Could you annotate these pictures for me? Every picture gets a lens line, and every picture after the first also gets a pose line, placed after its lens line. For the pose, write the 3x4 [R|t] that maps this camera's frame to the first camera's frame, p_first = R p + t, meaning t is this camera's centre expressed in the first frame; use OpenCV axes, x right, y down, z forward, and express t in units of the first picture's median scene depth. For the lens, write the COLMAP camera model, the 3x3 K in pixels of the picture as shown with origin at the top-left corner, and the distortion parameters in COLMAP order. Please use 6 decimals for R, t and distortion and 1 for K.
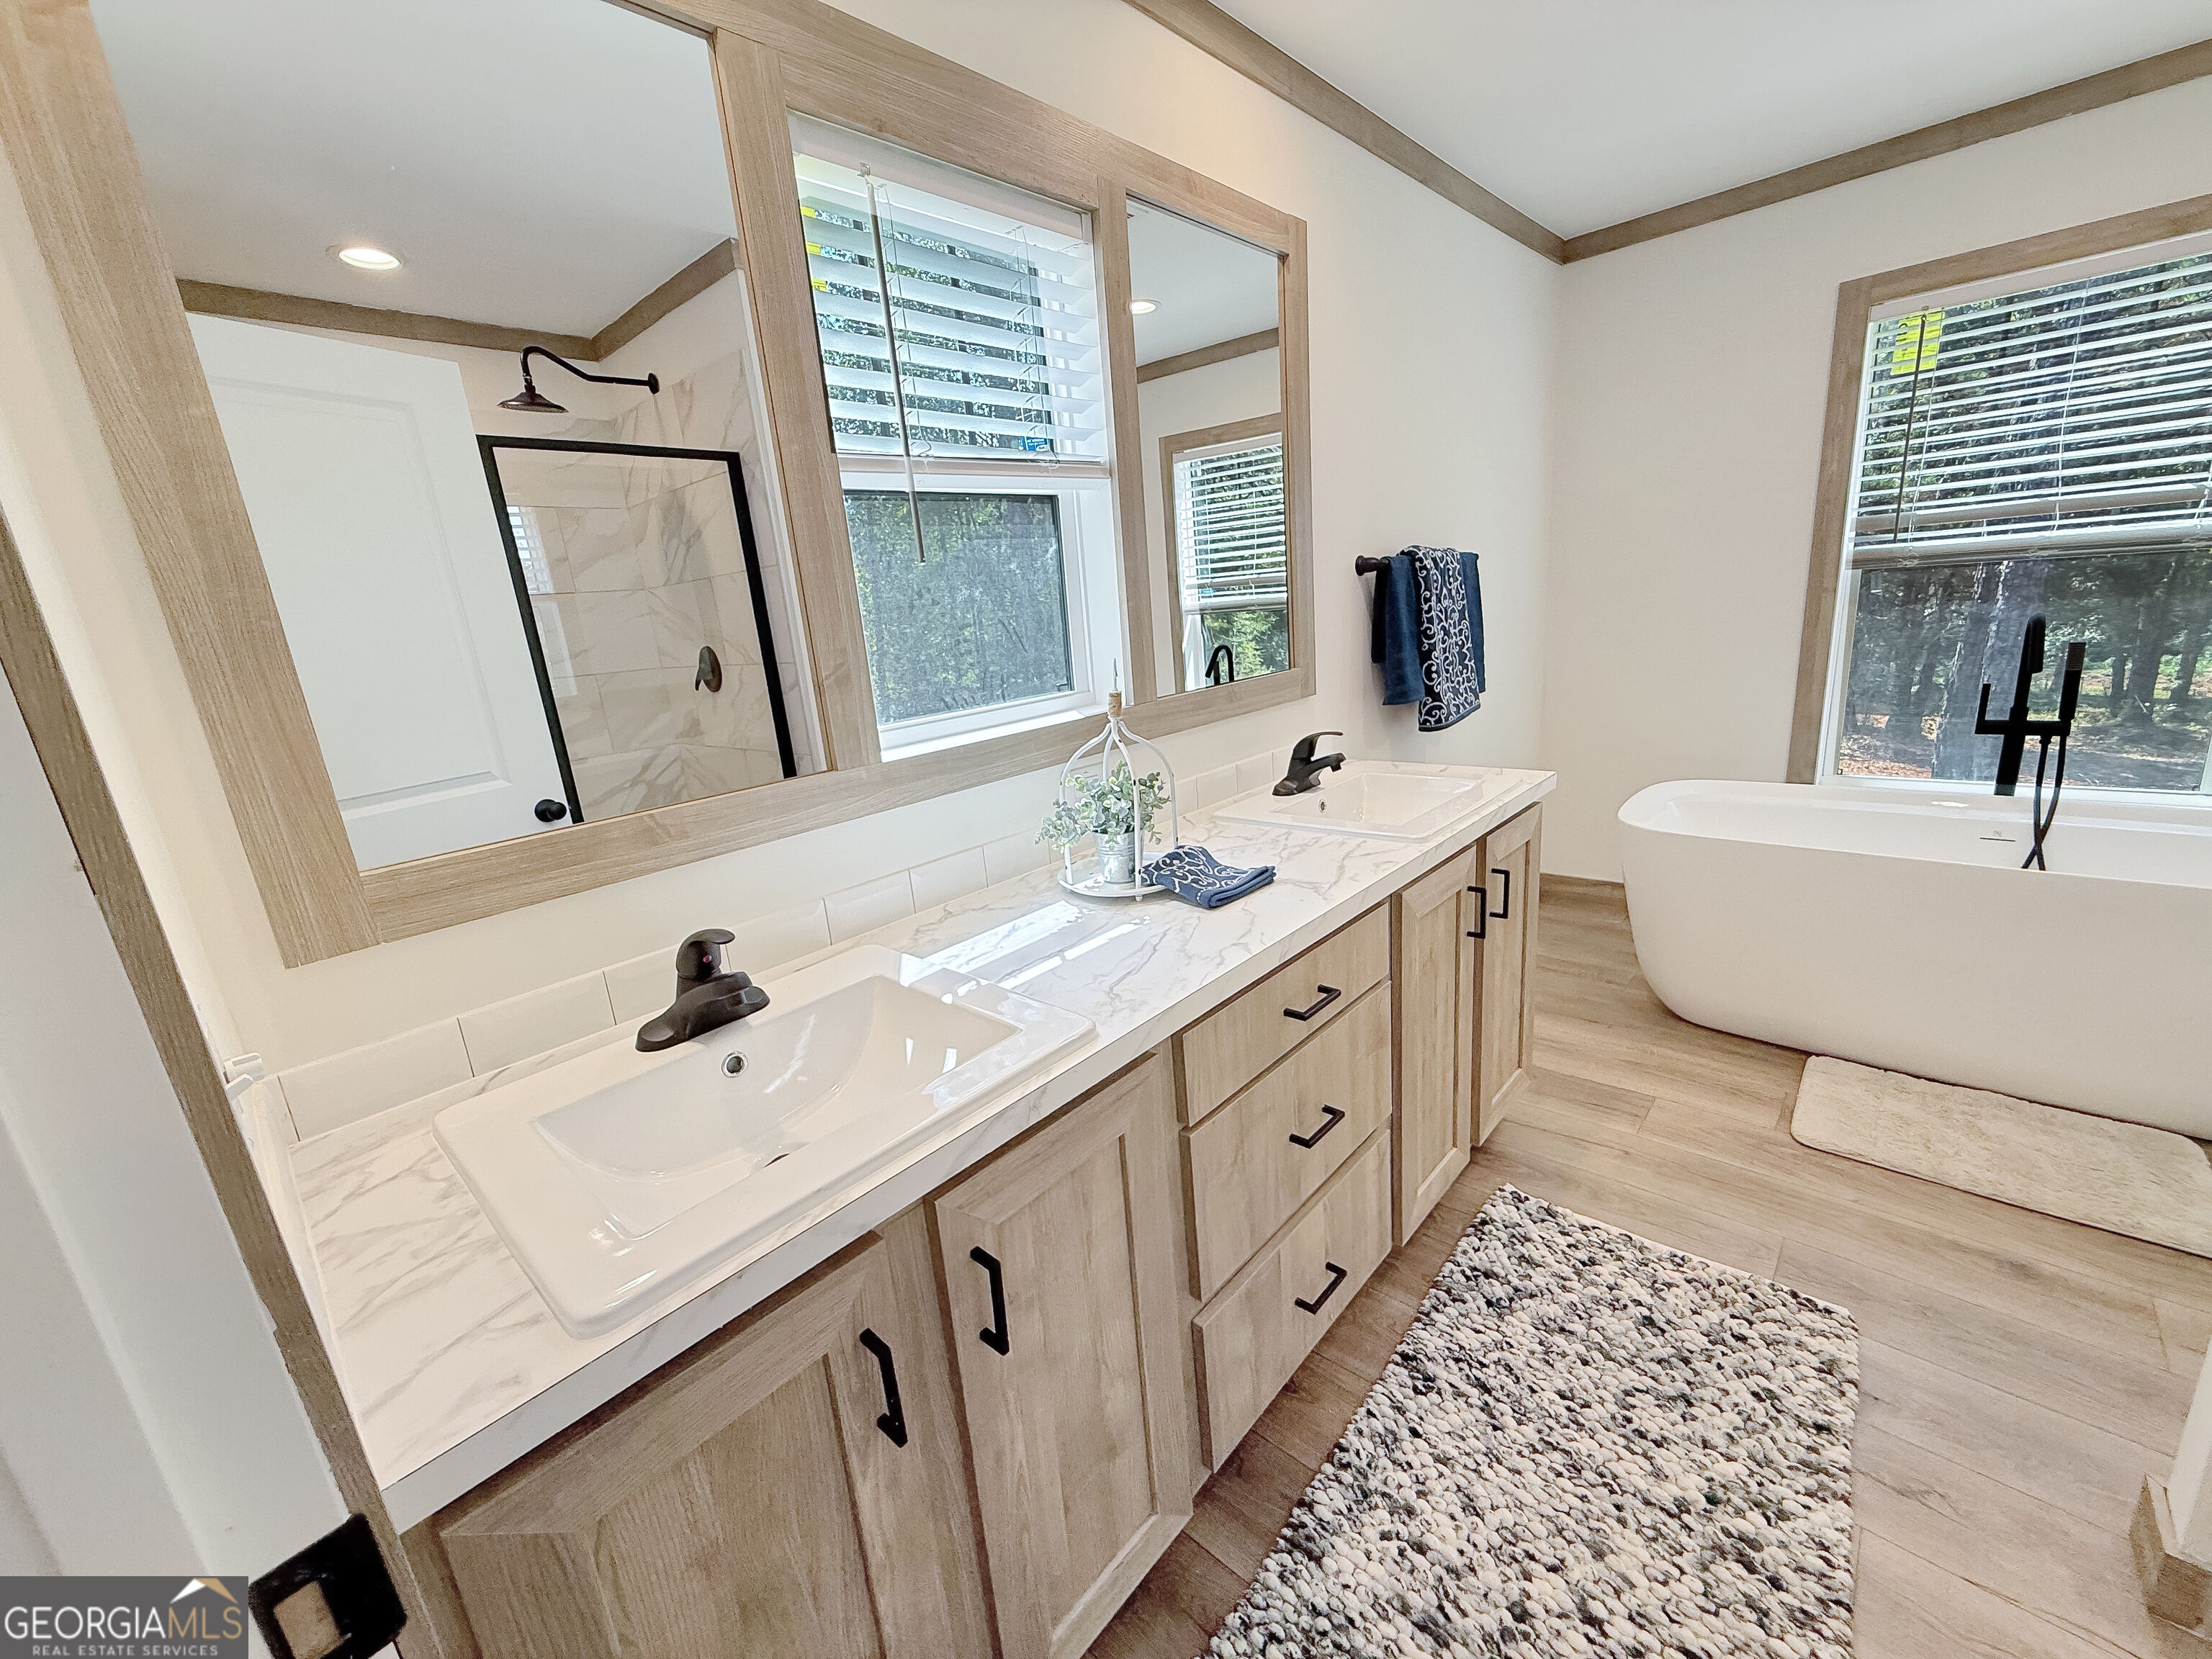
lens RADIAL K [[885.4, 0, 1102.5], [0, 885.4, 833.1], [0, 0, 1]] dist [-0.000420, -0.000151]
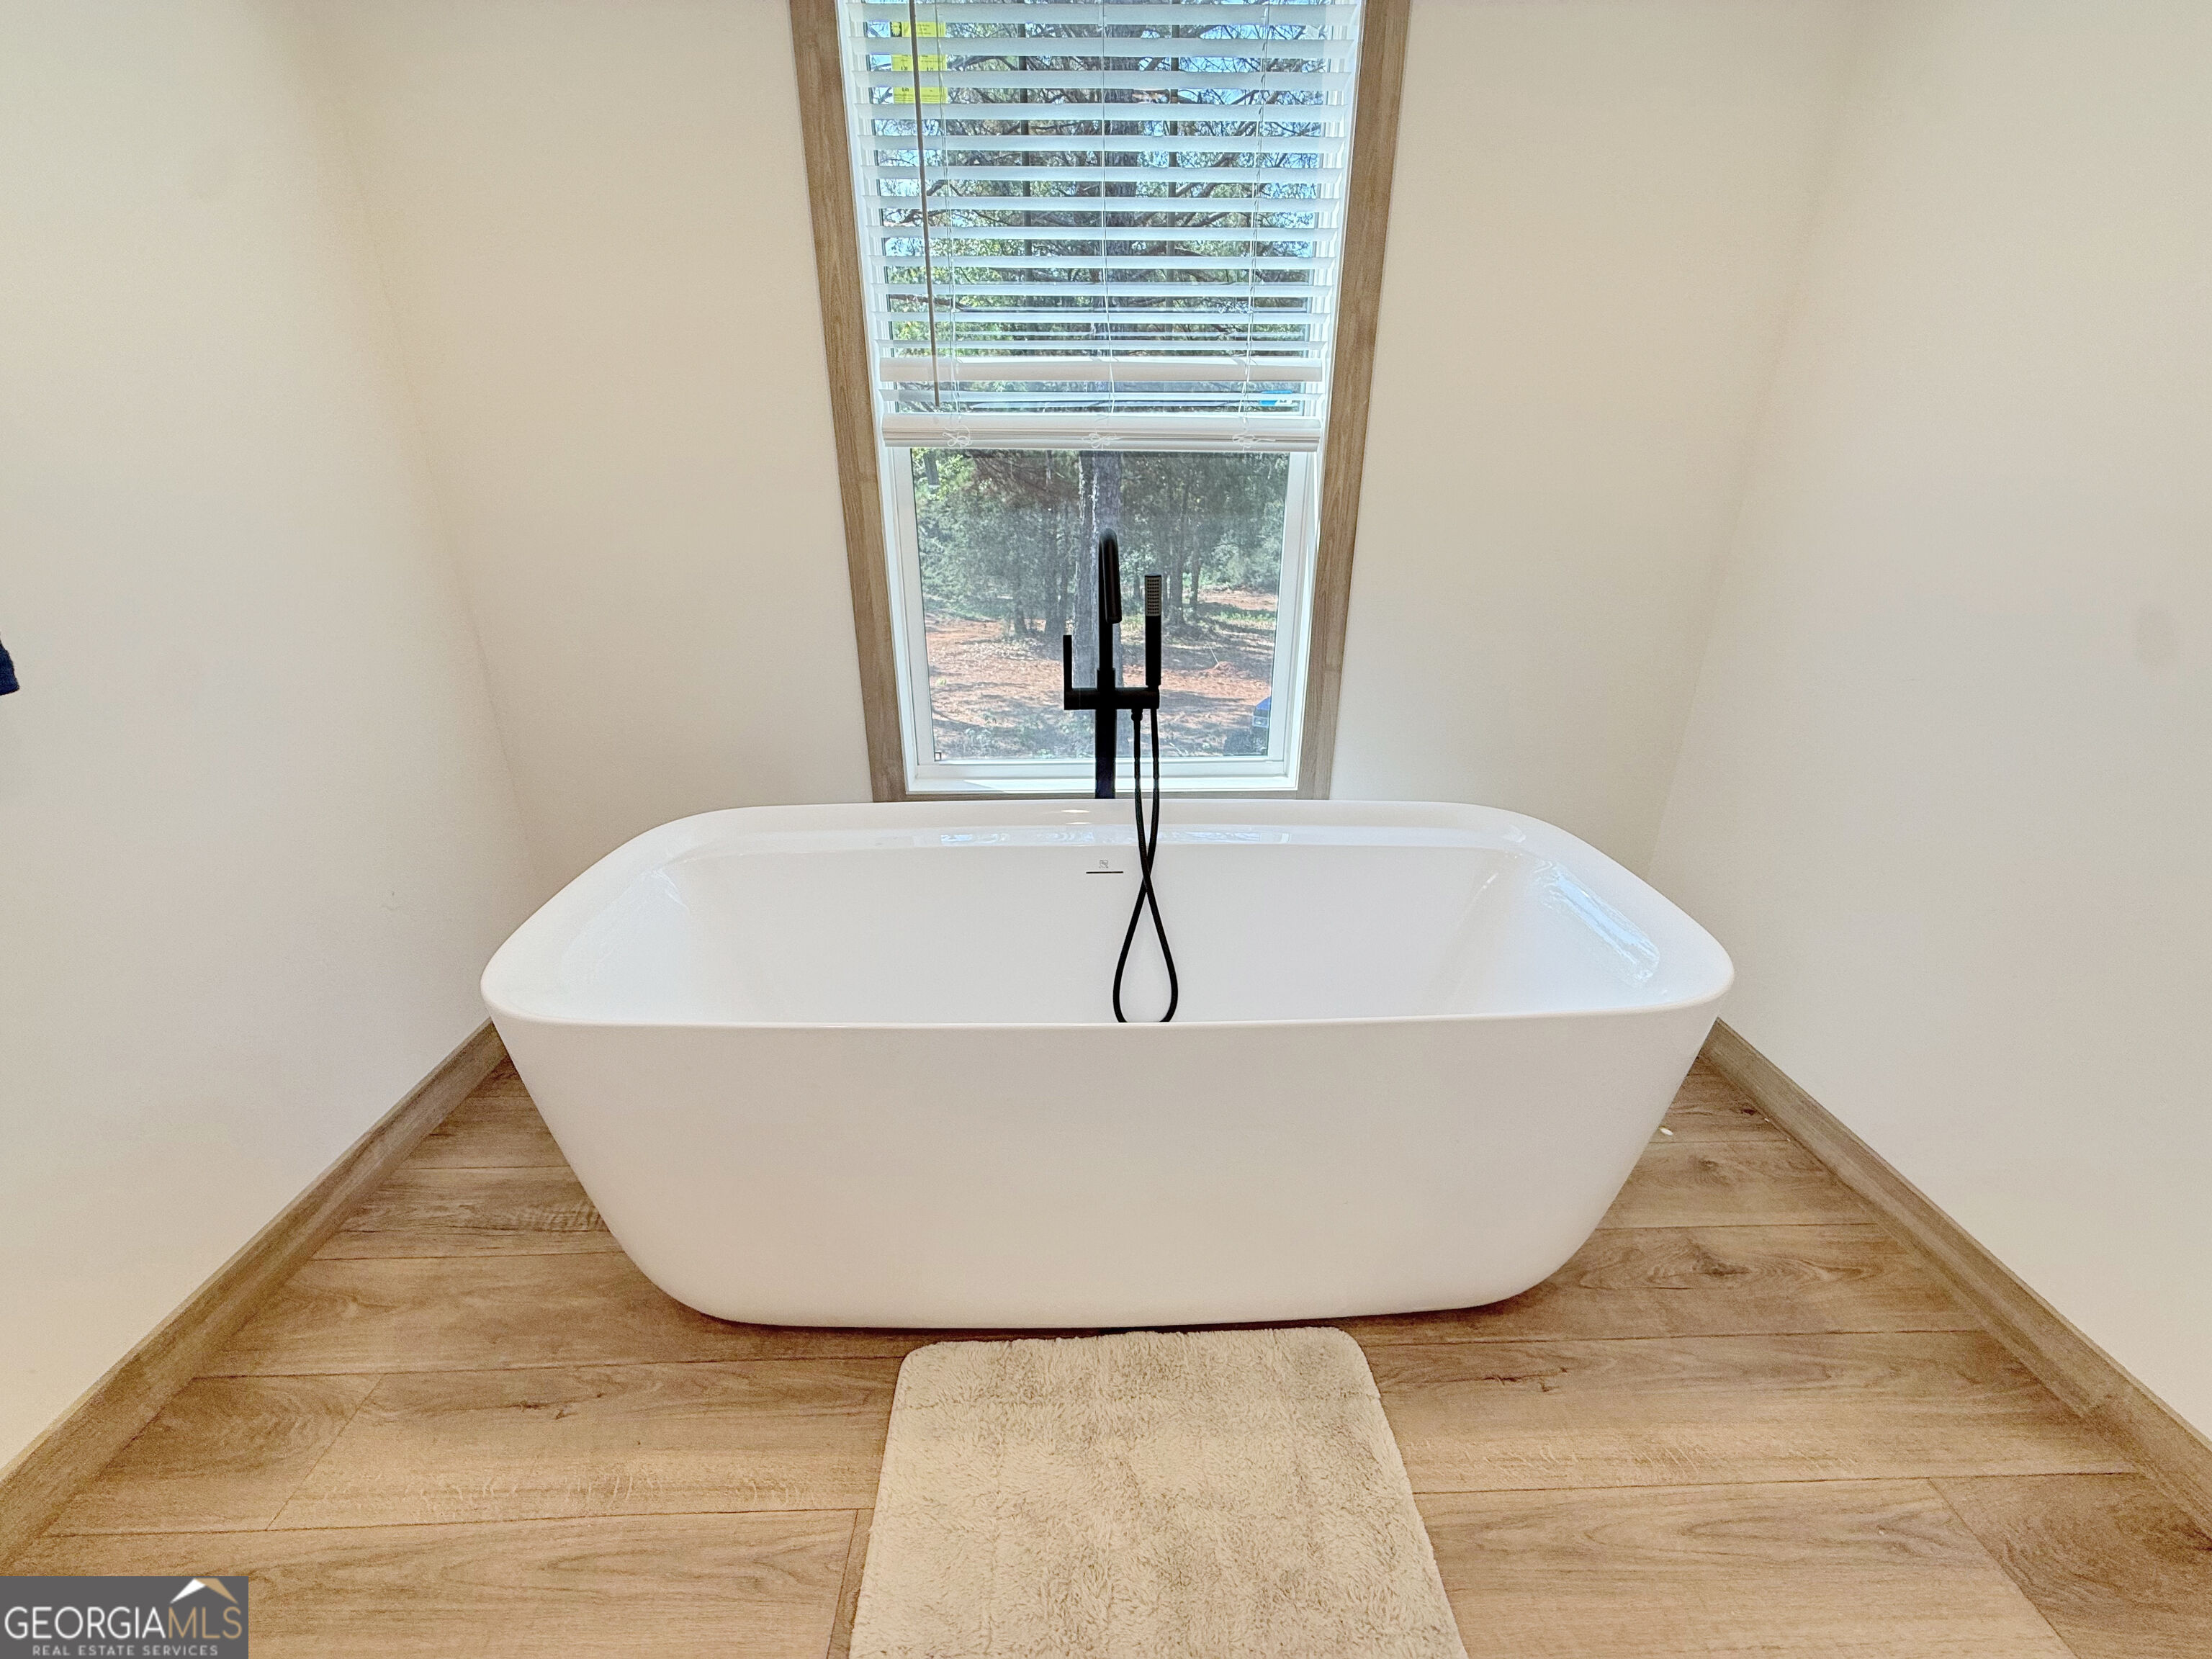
lens RADIAL K [[880.5, 0, 1104.1], [0, 880.5, 835.5], [0, 0, 1]] dist [-0.000869, -0.000499]
pose [[0.709588, -0.185751, 0.679692, 0.838830], [0.114178, 0.982190, 0.149220, -0.179554], [-0.695304, -0.028279, 0.718159, 0.776580]]
